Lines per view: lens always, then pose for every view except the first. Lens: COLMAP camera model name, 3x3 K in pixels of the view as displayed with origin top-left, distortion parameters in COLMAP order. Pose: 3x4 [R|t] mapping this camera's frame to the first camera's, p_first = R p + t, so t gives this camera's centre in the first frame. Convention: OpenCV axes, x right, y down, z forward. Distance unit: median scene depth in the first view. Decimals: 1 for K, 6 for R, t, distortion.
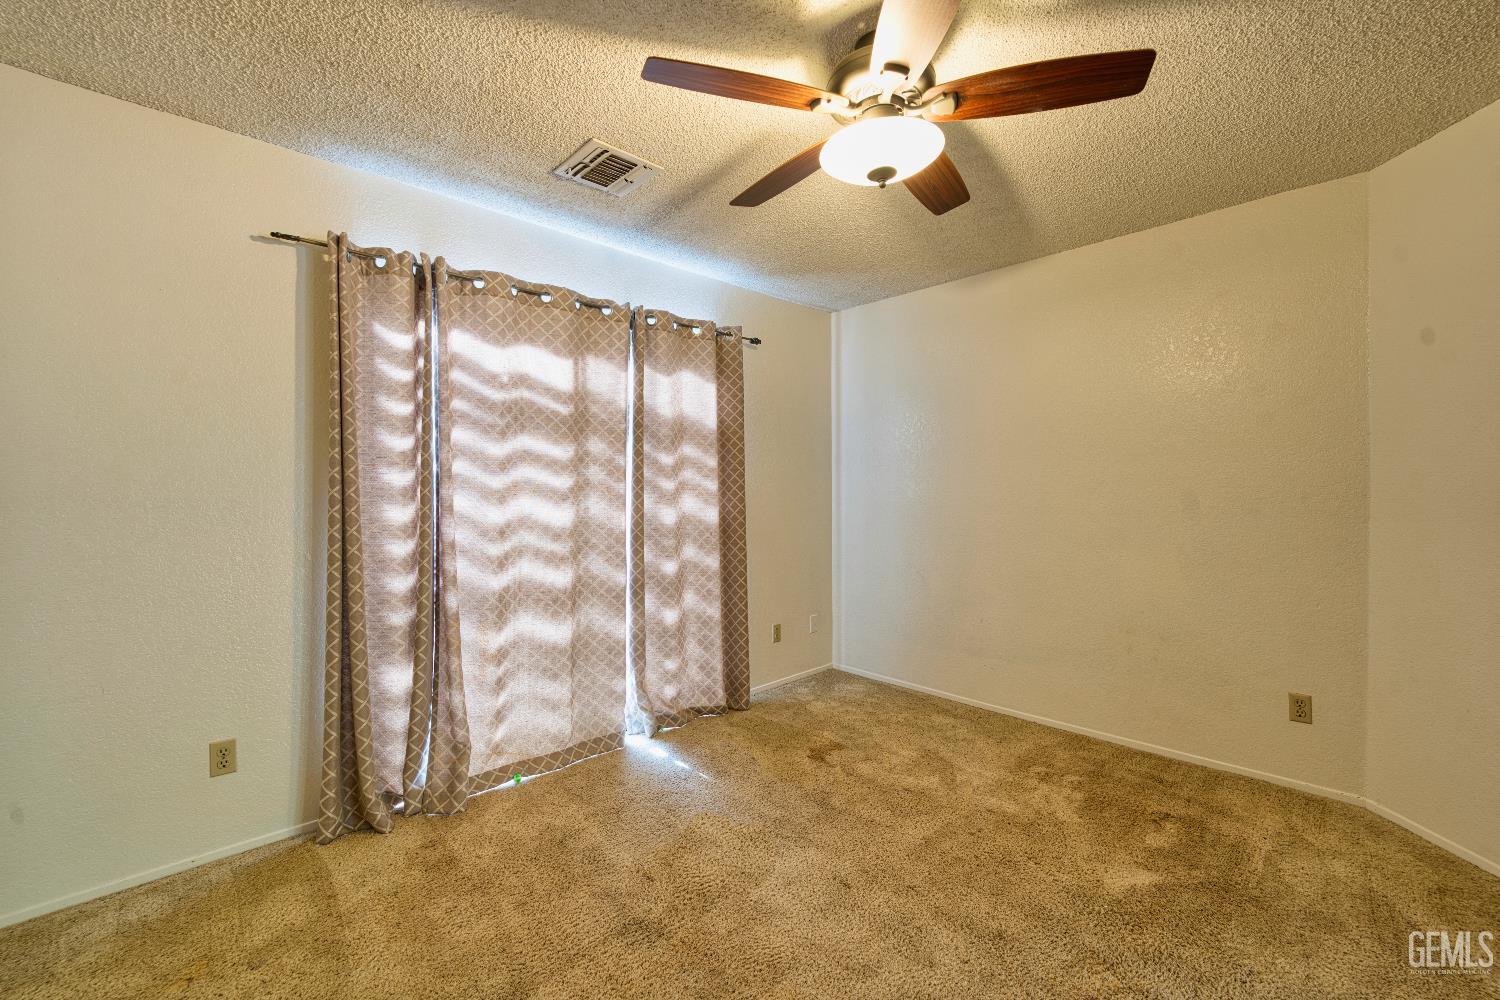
lens RADIAL K [[609.6, 0, 745.5], [0, 609.6, 494.2], [0, 0, 1]] dist [-0.011595, -0.000452]
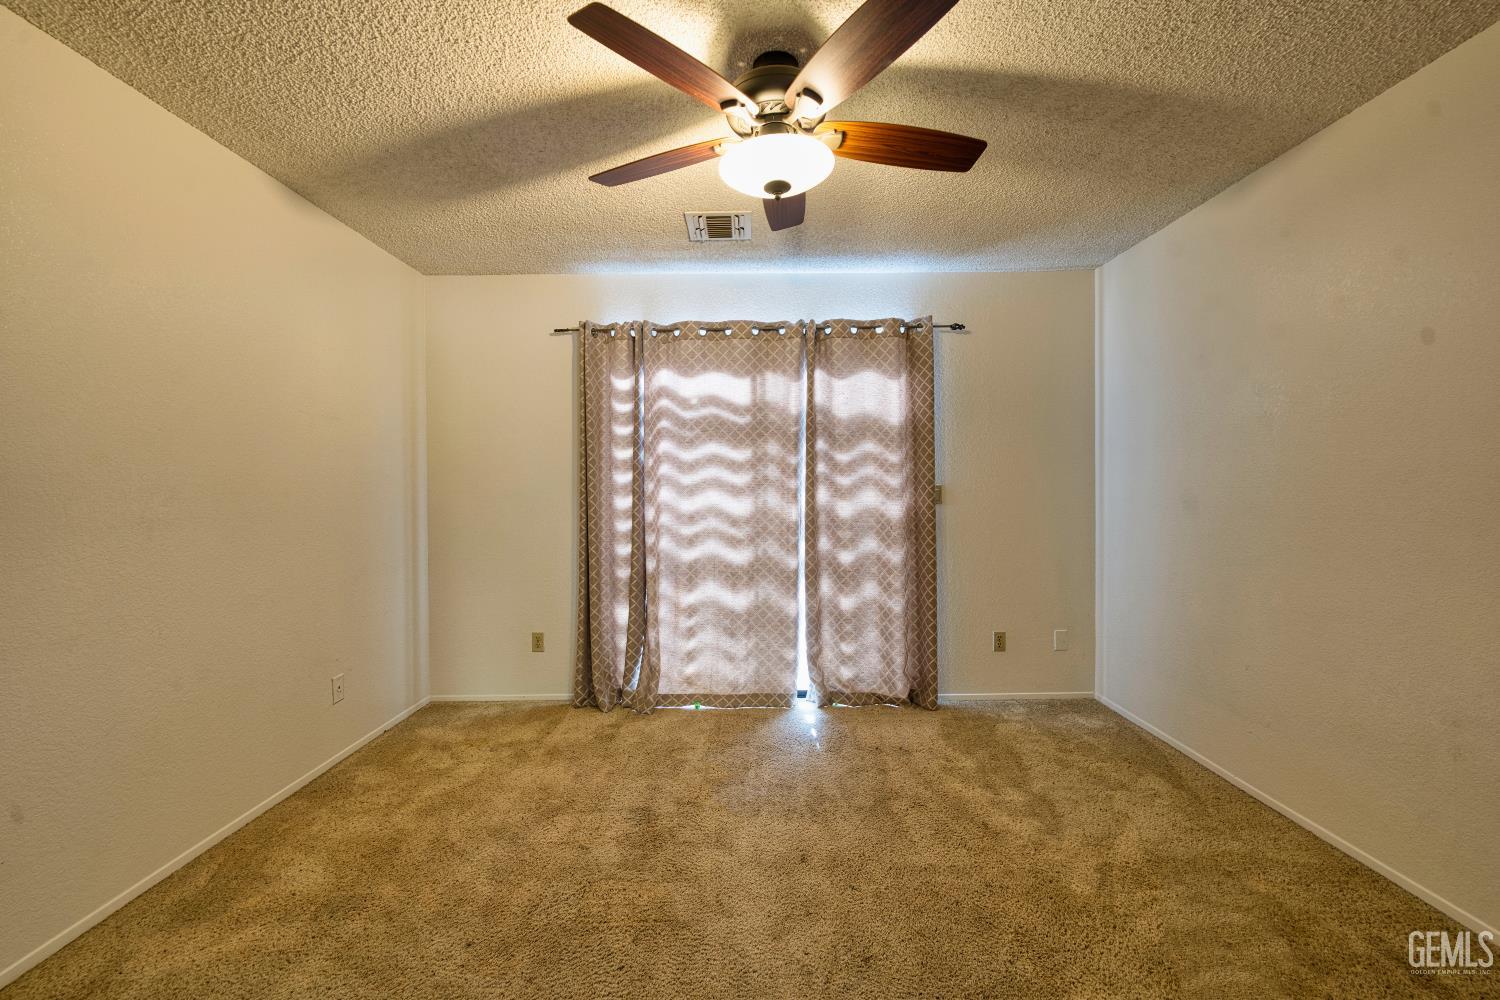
lens RADIAL K [[609.6, 0, 748.9], [0, 609.6, 498.5], [0, 0, 1]] dist [-0.011595, -0.000452]
pose [[0.724453, 0.011429, -0.689229, 0.554882], [0.000164, 0.999860, 0.016753, -0.001500], [0.689324, -0.012249, 0.724349, 0.117224]]
